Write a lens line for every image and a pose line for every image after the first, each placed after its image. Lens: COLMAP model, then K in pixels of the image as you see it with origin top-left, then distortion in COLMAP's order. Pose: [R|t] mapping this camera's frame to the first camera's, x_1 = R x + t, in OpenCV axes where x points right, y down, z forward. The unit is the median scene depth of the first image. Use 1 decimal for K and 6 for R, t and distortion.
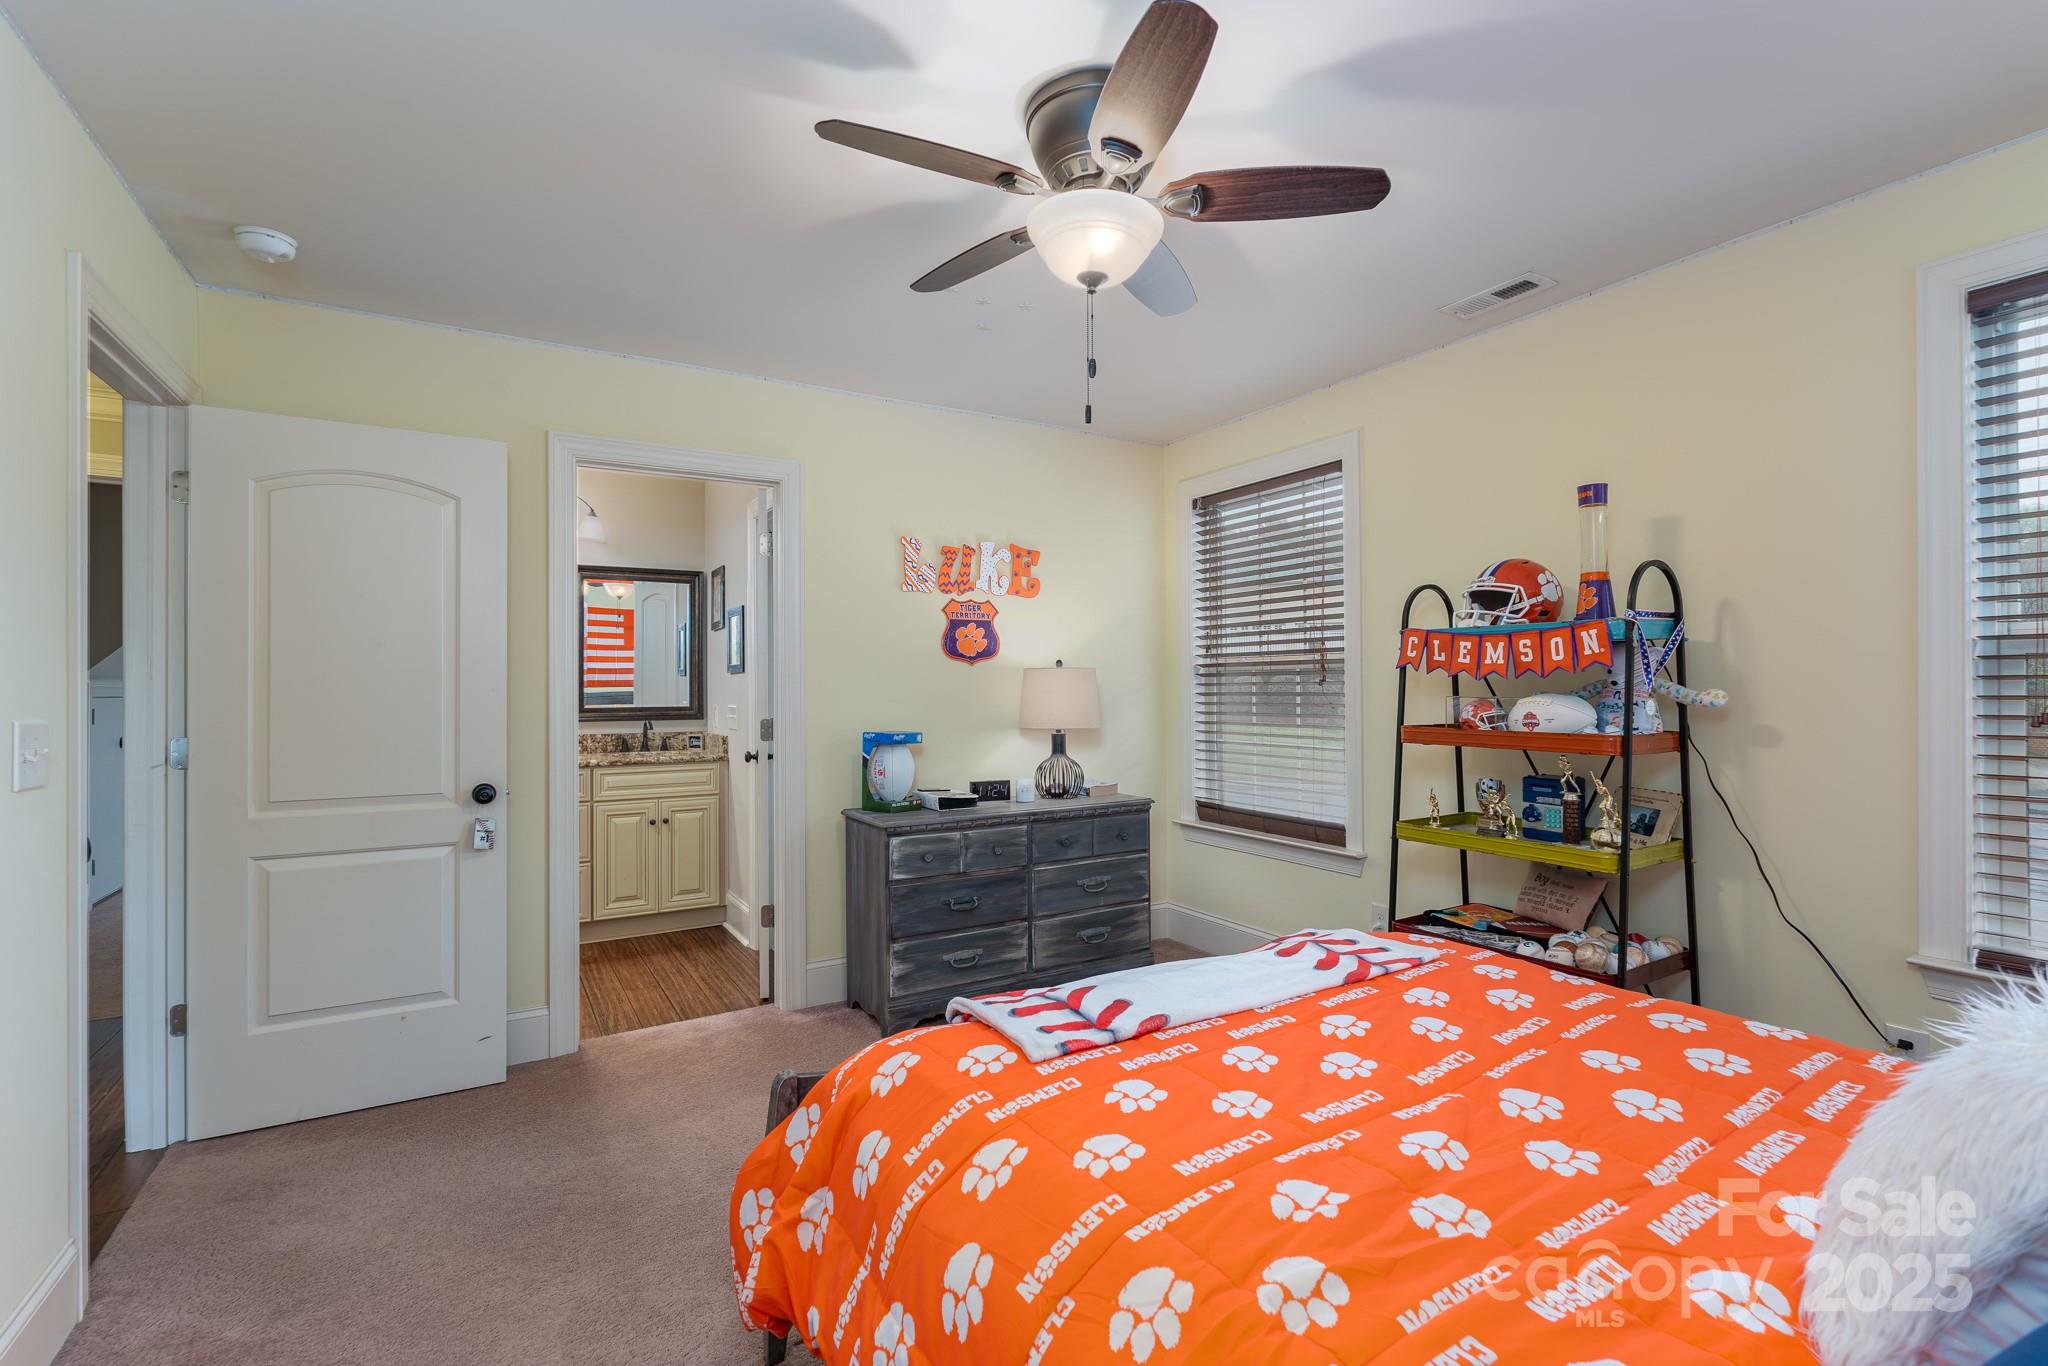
lens RADIAL K [[921.9, 0, 1027.8], [0, 921.9, 686.6], [0, 0, 1]] dist [-0.000521, -0.001583]
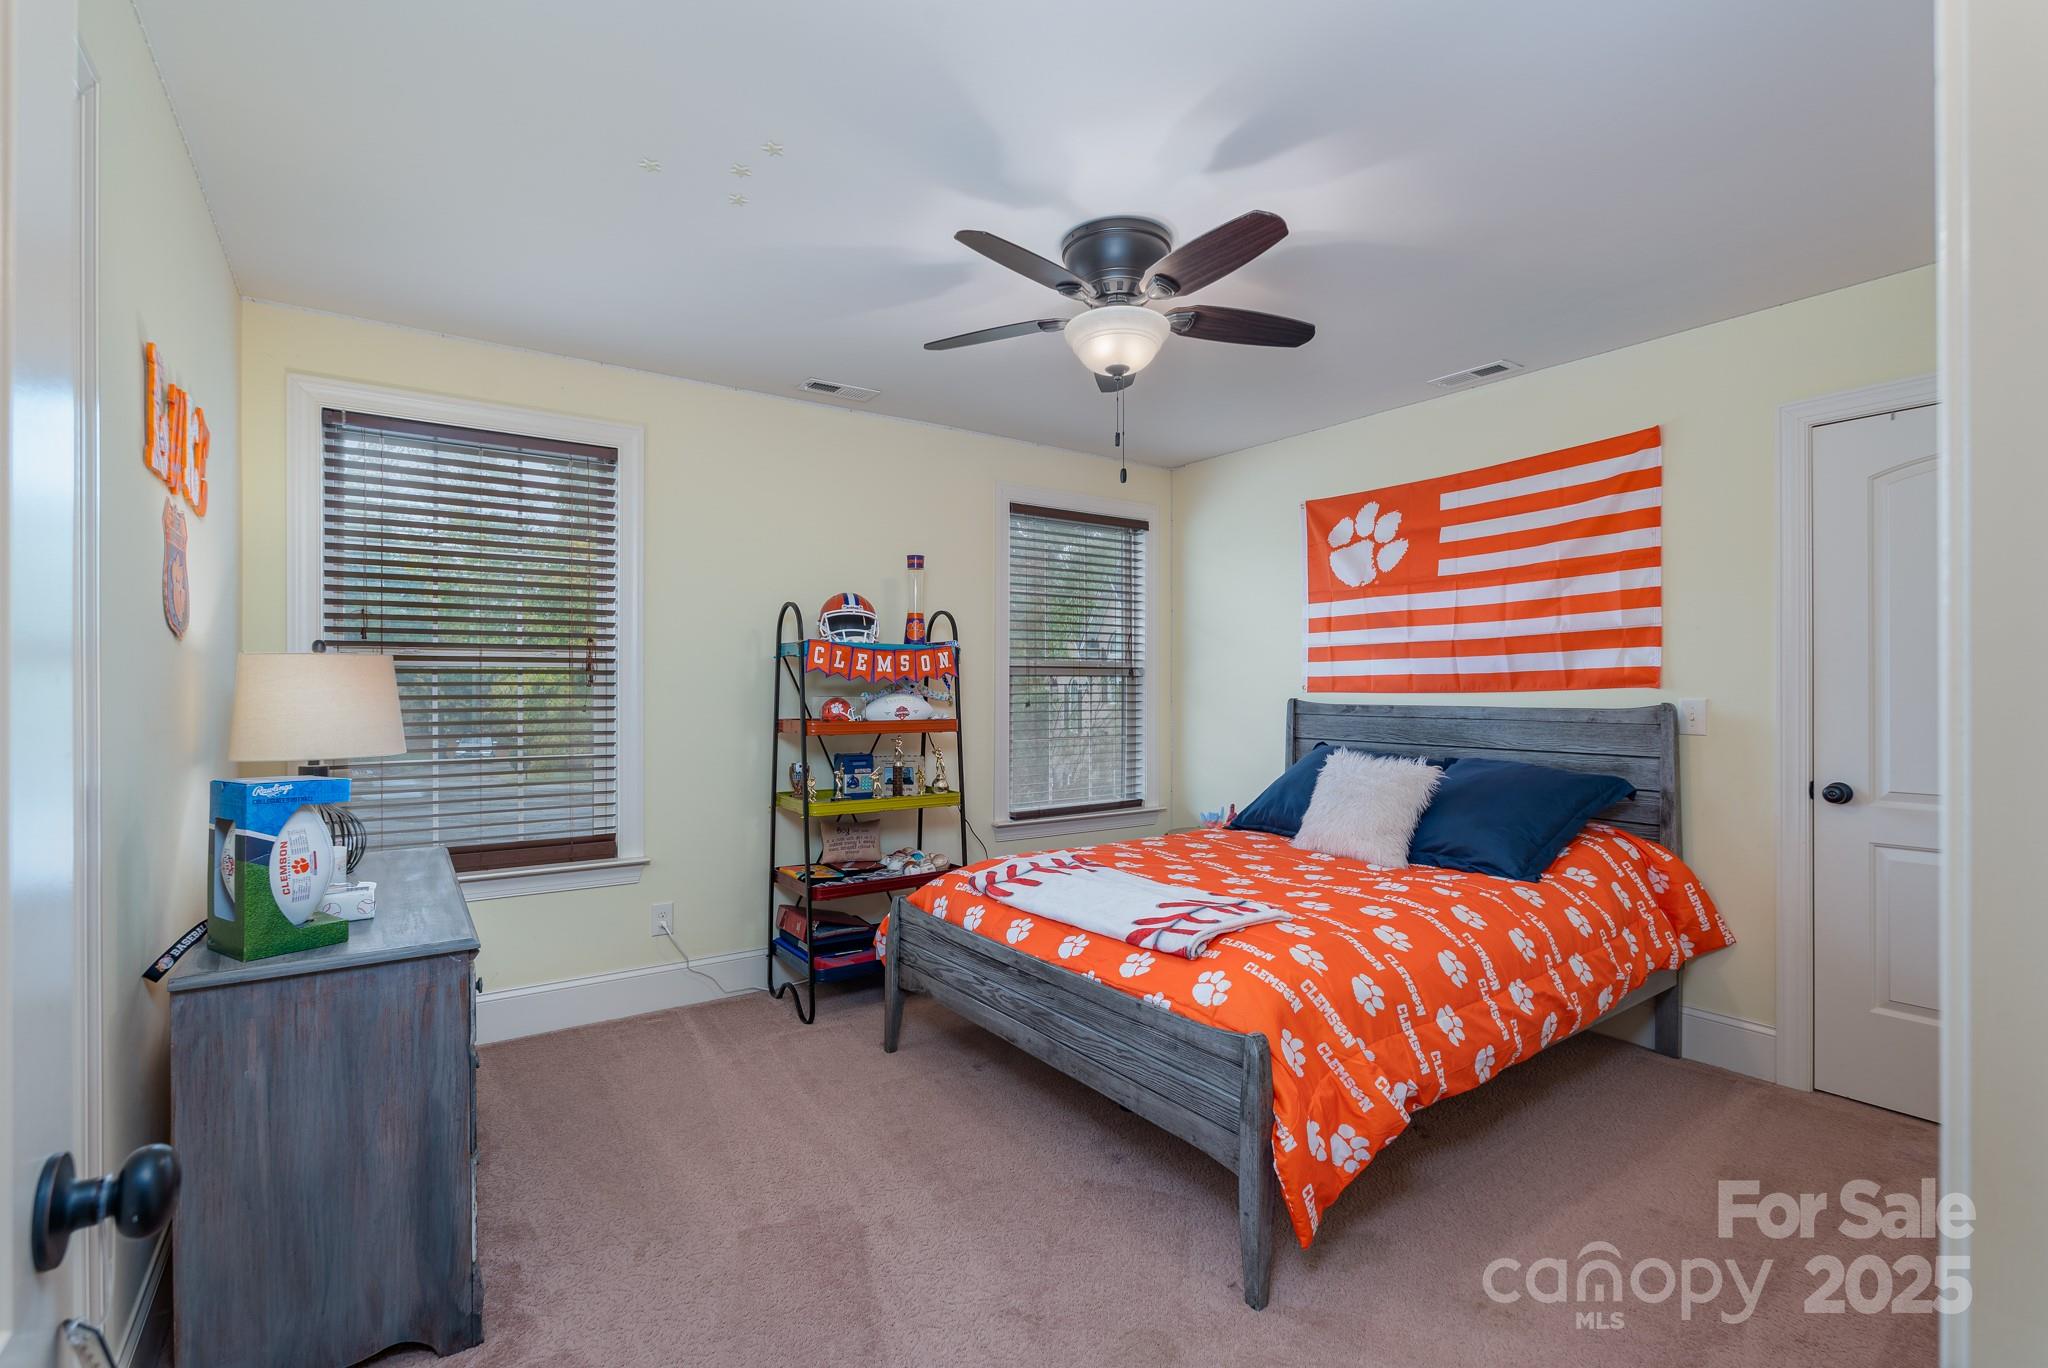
lens RADIAL K [[921.9, 0, 1029.8], [0, 921.9, 683.8], [0, 0, 1]] dist [-0.000521, -0.001583]
pose [[-0.075702, 0.017248, 0.996981, -0.848523], [0.002715, 0.999850, -0.017091, 0.017063], [-0.997127, 0.001413, -0.075737, 0.859269]]
